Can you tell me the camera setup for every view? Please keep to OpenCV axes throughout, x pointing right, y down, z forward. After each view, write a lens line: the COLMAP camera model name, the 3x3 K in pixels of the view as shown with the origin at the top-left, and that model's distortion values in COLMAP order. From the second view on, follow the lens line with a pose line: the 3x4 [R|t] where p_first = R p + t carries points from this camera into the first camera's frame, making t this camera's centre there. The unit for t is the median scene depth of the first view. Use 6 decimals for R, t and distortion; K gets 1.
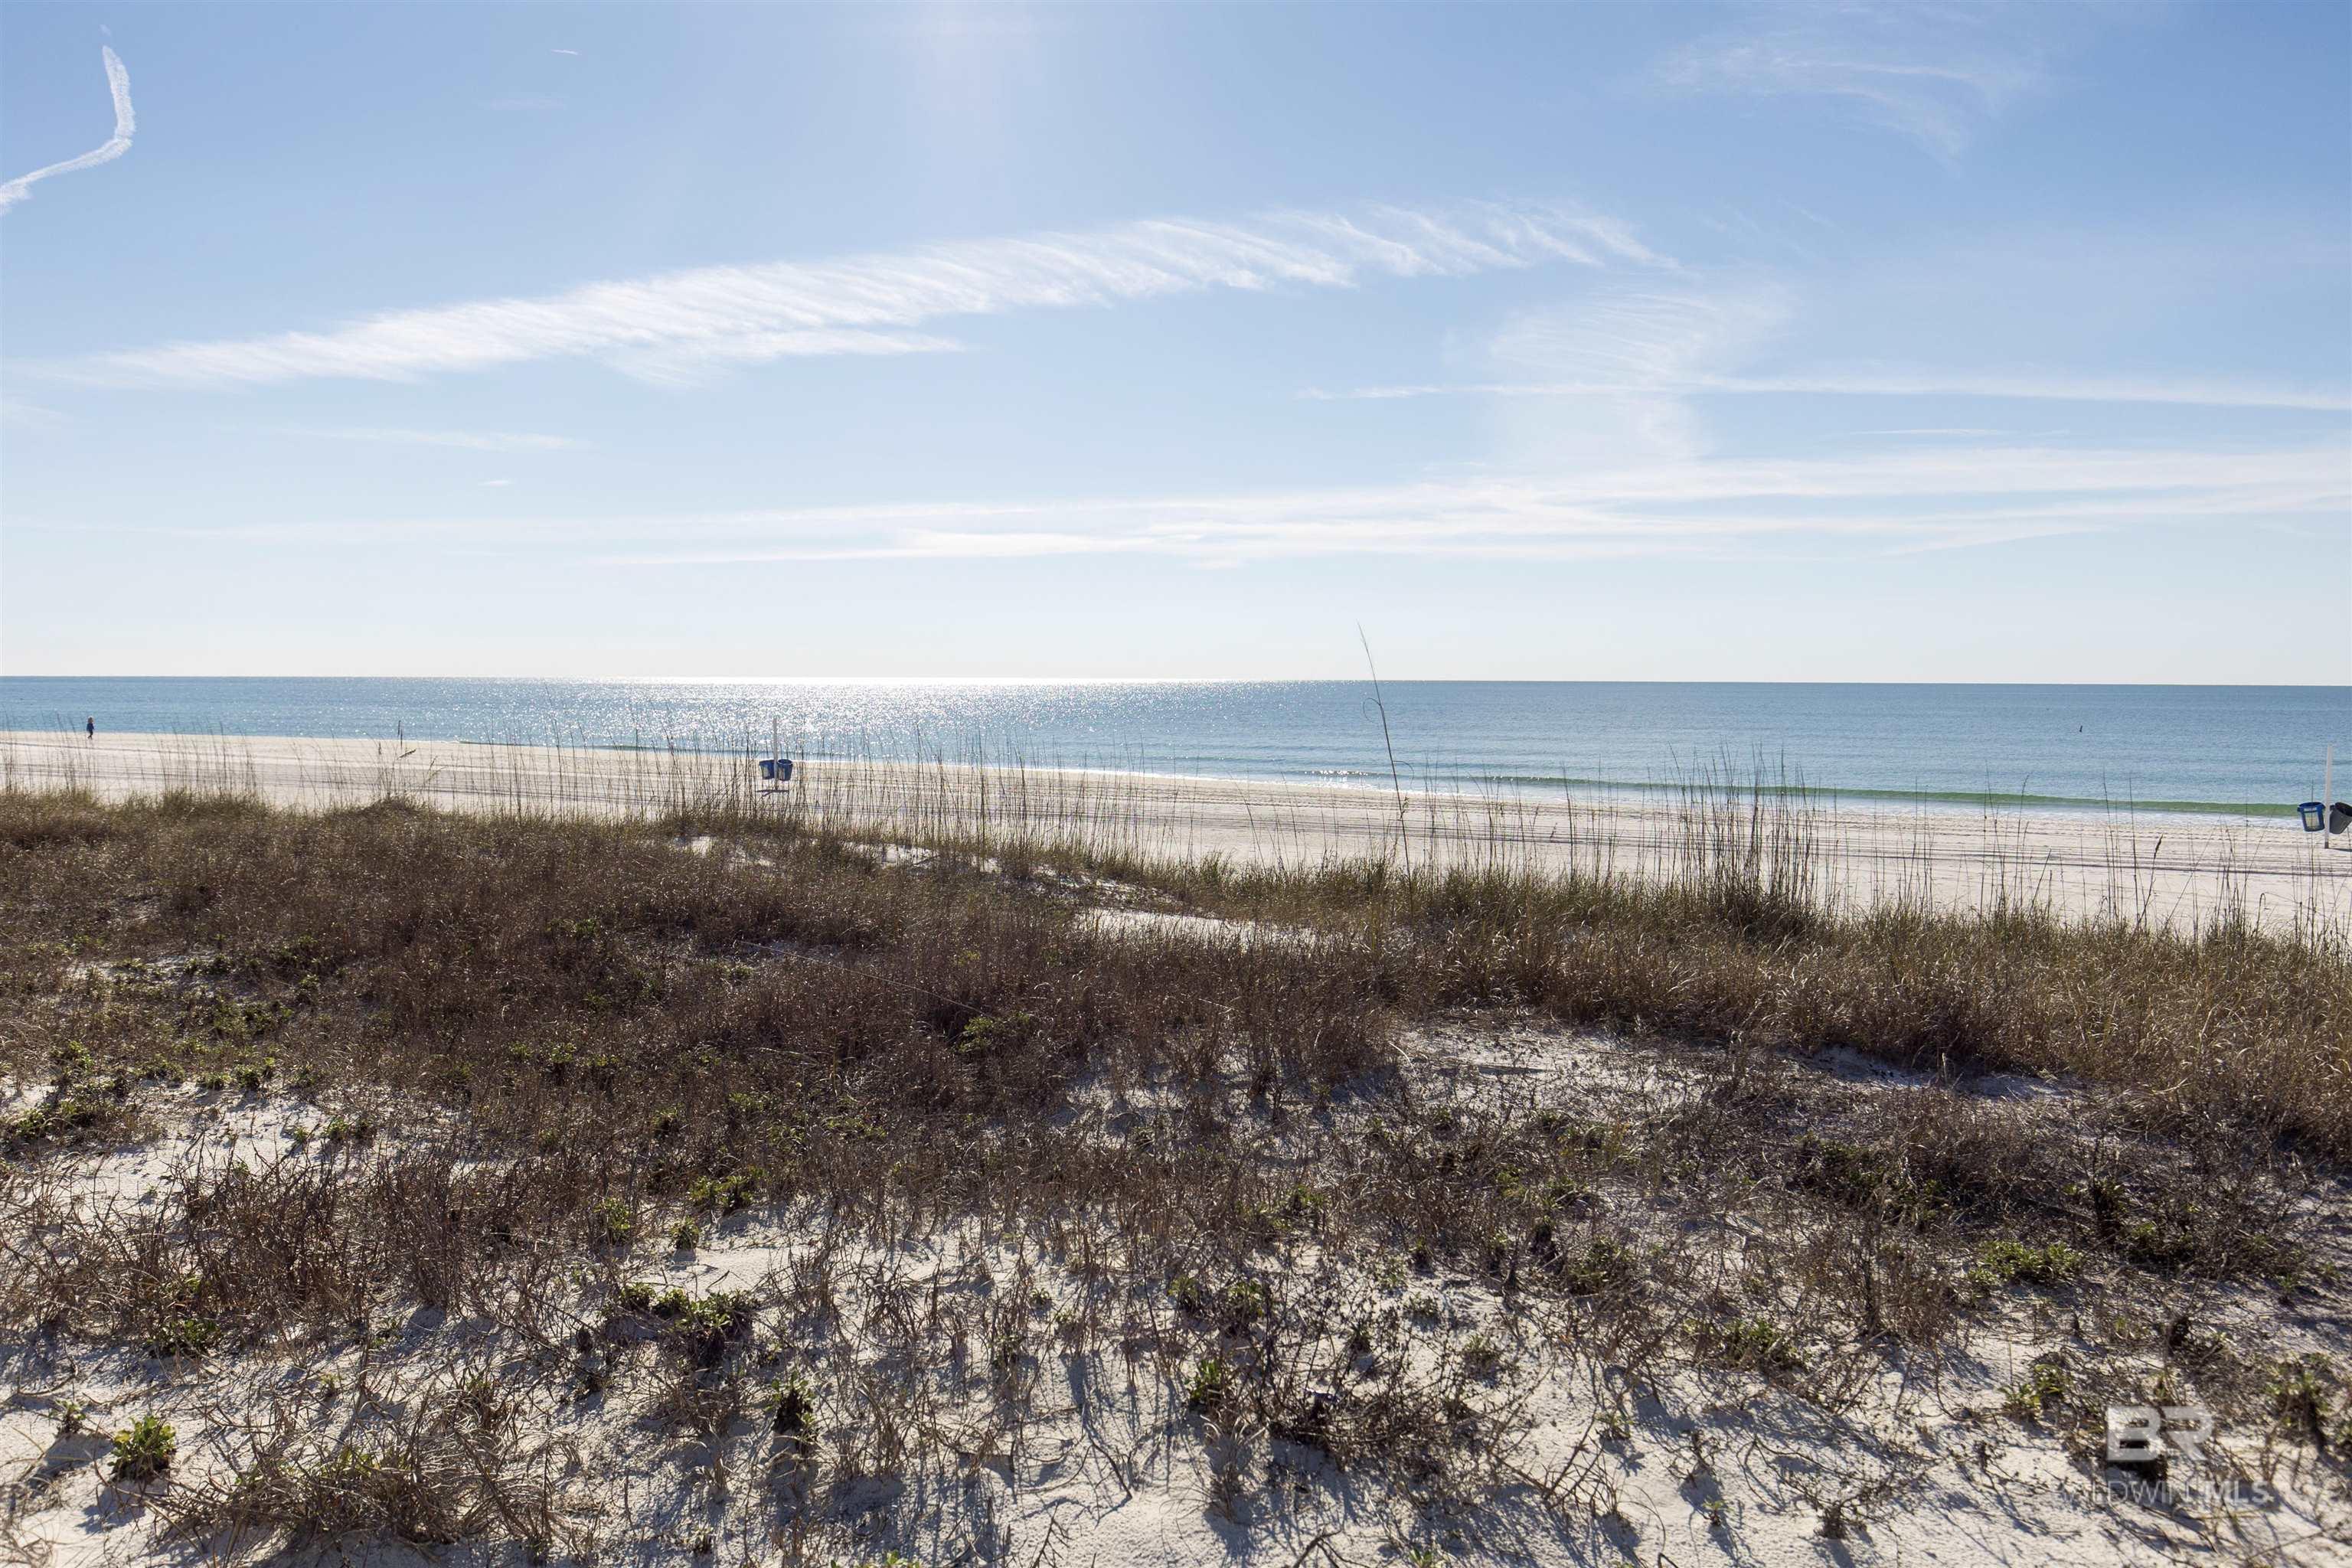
lens RADIAL K [[1884.0, 0, 1187.5], [0, 1884.0, 785.4], [0, 0, 1]] dist [0.001277, 0.003703]
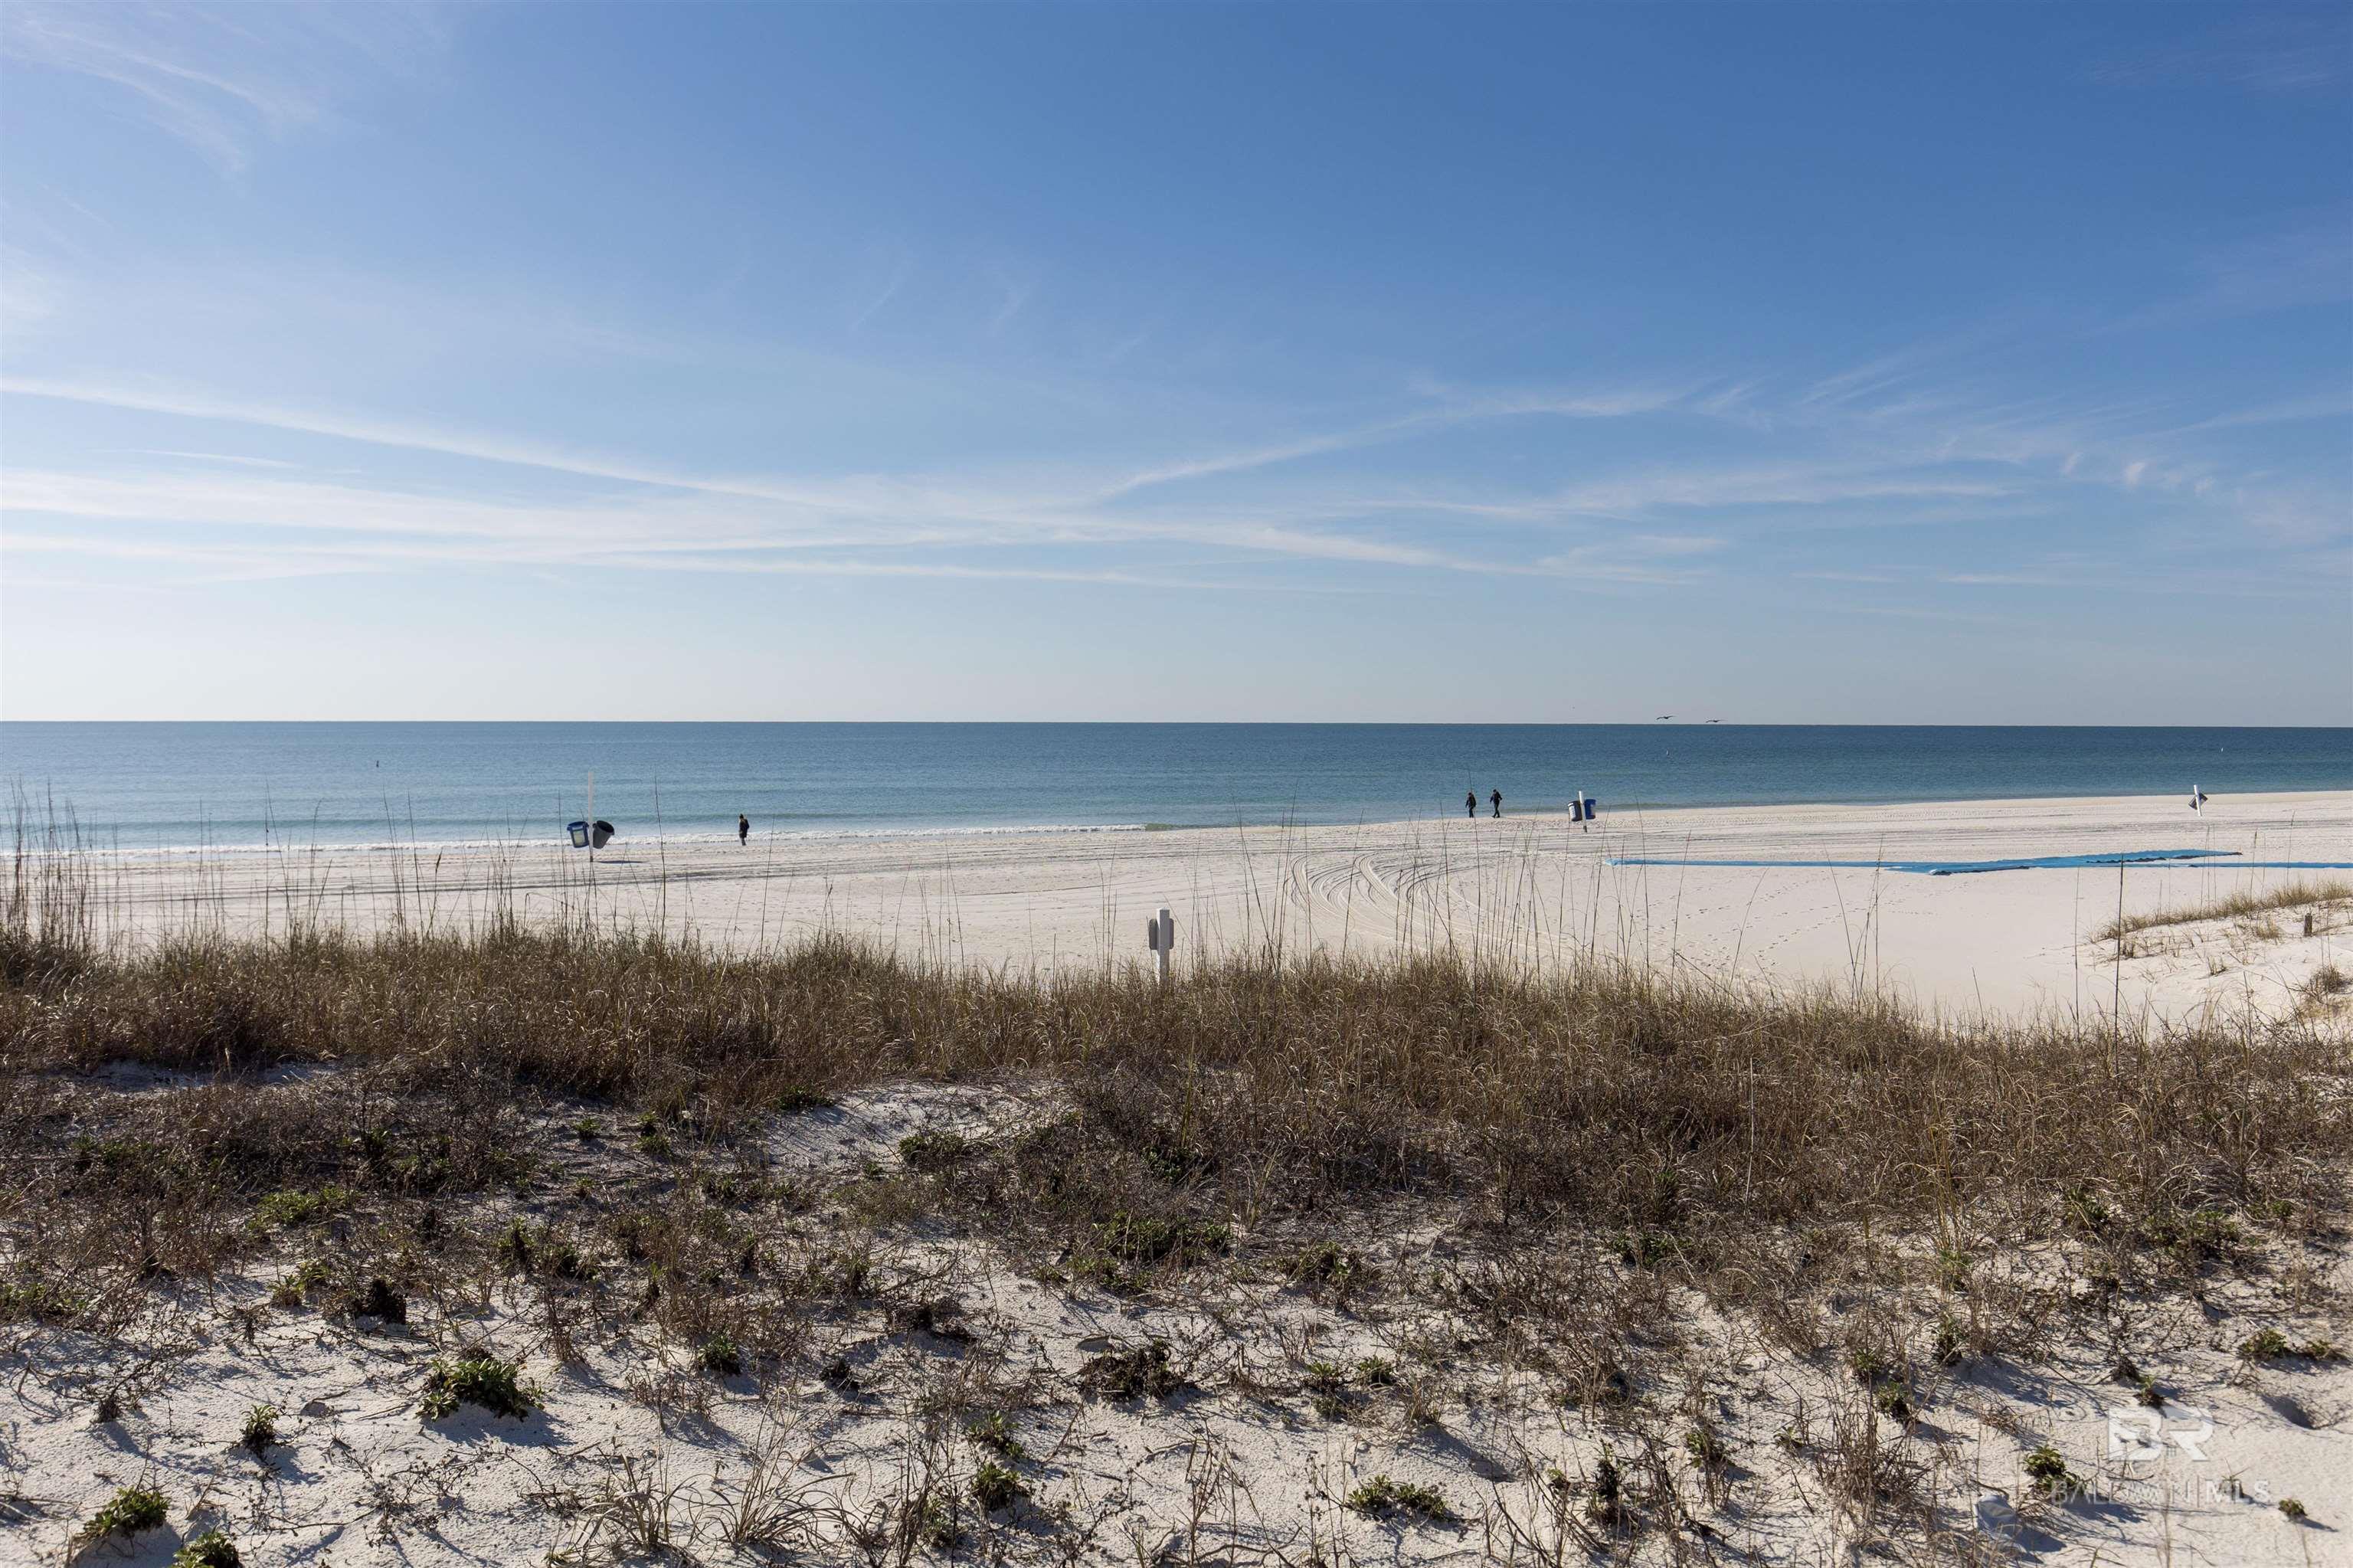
lens RADIAL K [[1884.8, 0, 1188.0], [0, 1884.8, 785.4], [0, 0, 1]] dist [0.001277, 0.003703]
pose [[0.661305, -0.028358, 0.749581, -0.036539], [0.043289, 0.999063, -0.000394, 0.029359], [-0.748867, 0.032709, 0.661913, -0.135586]]
